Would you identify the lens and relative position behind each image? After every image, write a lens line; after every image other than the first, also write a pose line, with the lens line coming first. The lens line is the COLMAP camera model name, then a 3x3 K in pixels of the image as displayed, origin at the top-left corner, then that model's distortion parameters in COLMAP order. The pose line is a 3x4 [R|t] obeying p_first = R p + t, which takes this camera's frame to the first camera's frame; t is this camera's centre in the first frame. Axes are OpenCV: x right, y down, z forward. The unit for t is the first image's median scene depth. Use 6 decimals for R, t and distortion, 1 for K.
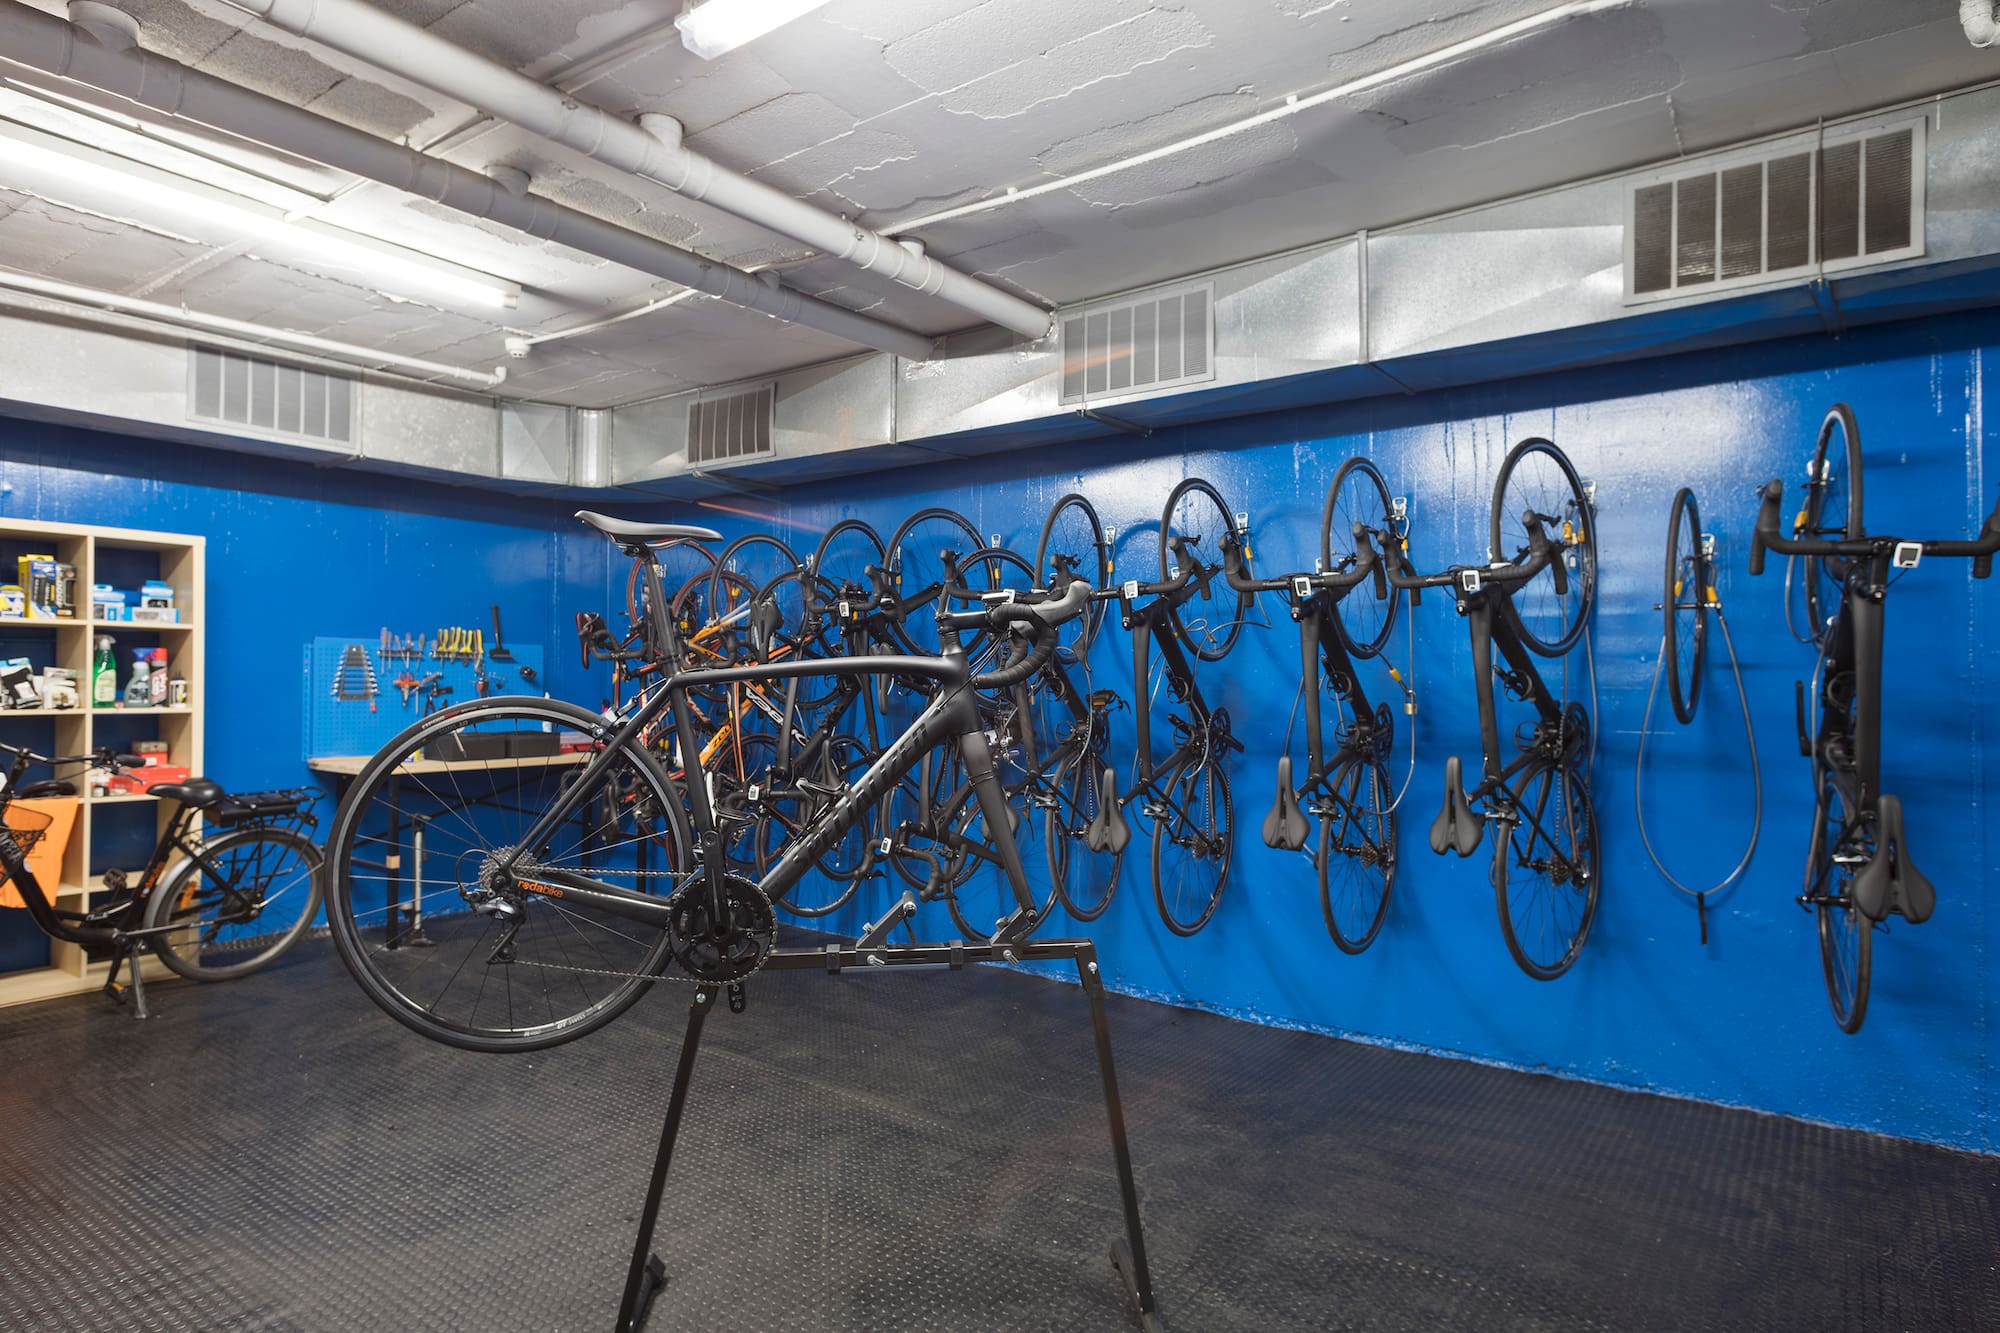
lens RADIAL K [[1095.8, 0, 1000.0], [0, 1095.8, 666.5], [0, 0, 1]] dist [0.001229, -0.000260]
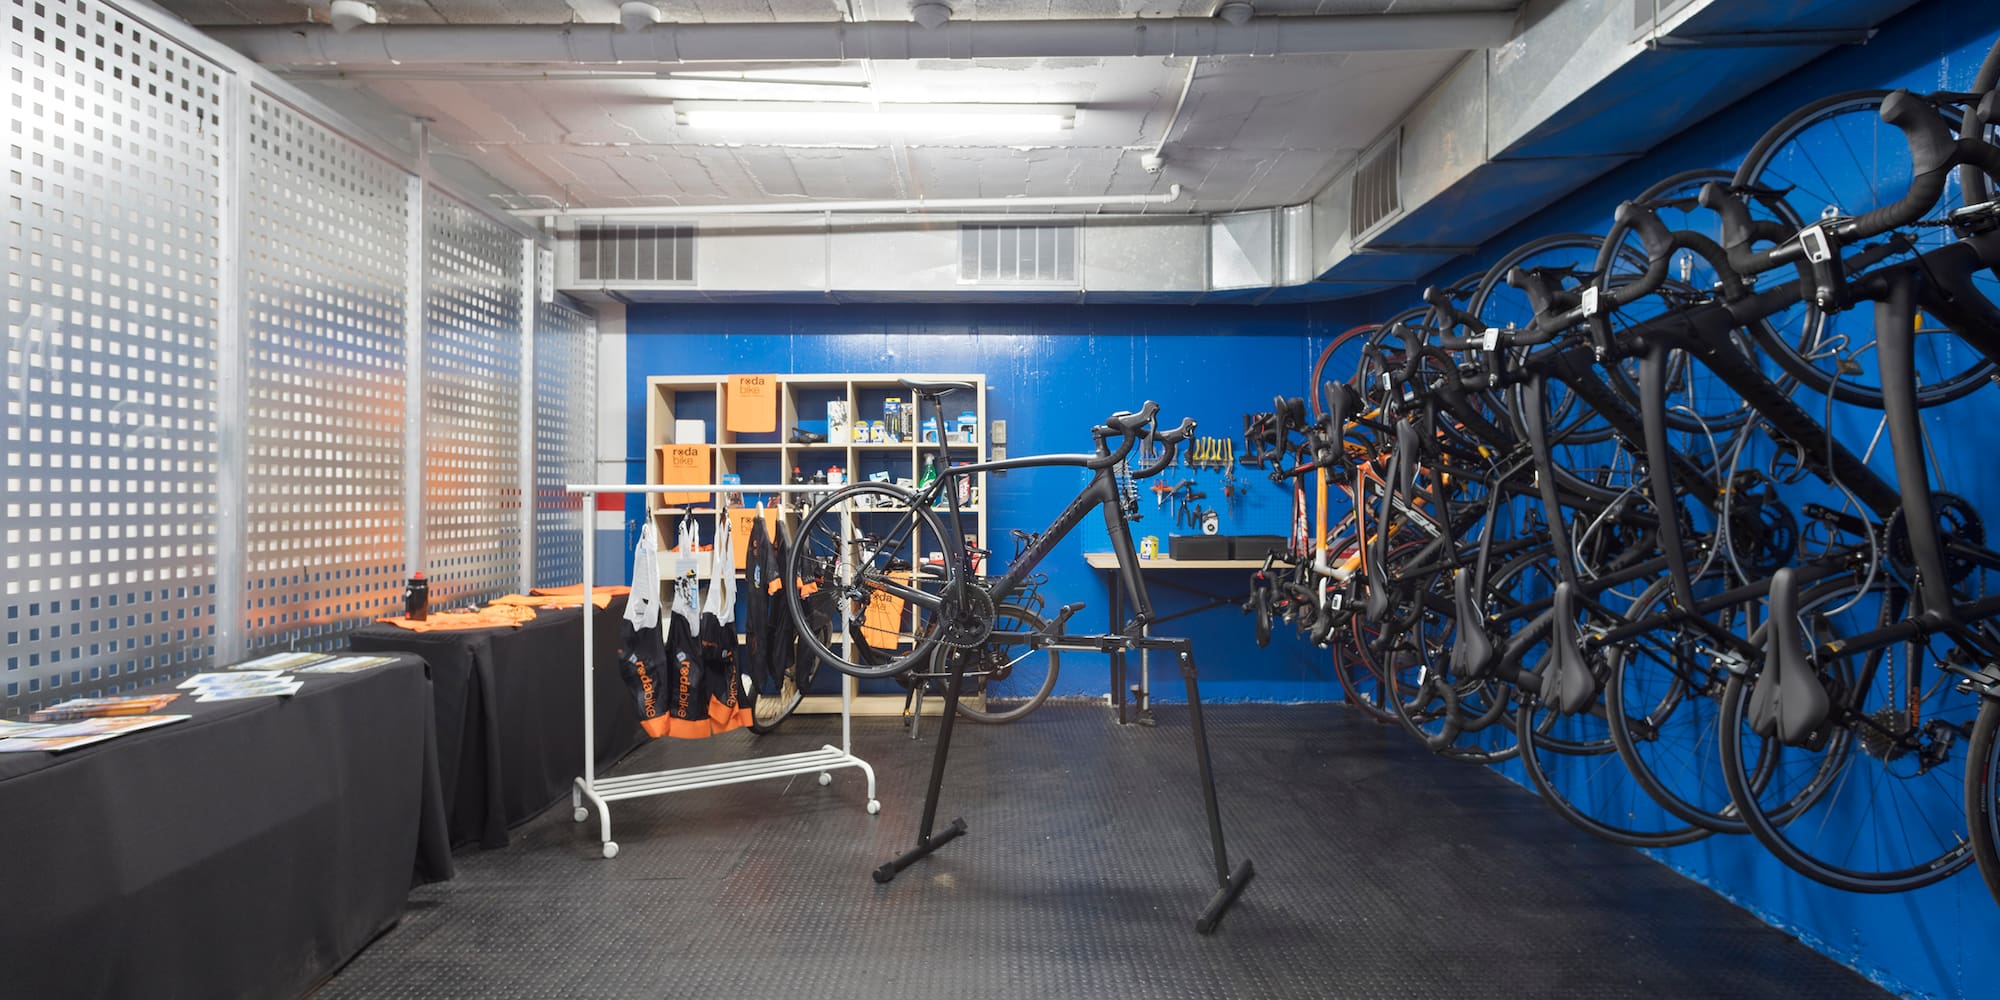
lens RADIAL K [[1093.3, 0, 1000.0], [0, 1093.3, 500.0], [0, 0, 1]] dist [0.003265, 0.000013]
pose [[0.609262, -0.006941, -0.792938, 0.288385], [0.016483, 0.999856, 0.003912, 0.023109], [0.792797, -0.015454, 0.609289, 0.237629]]
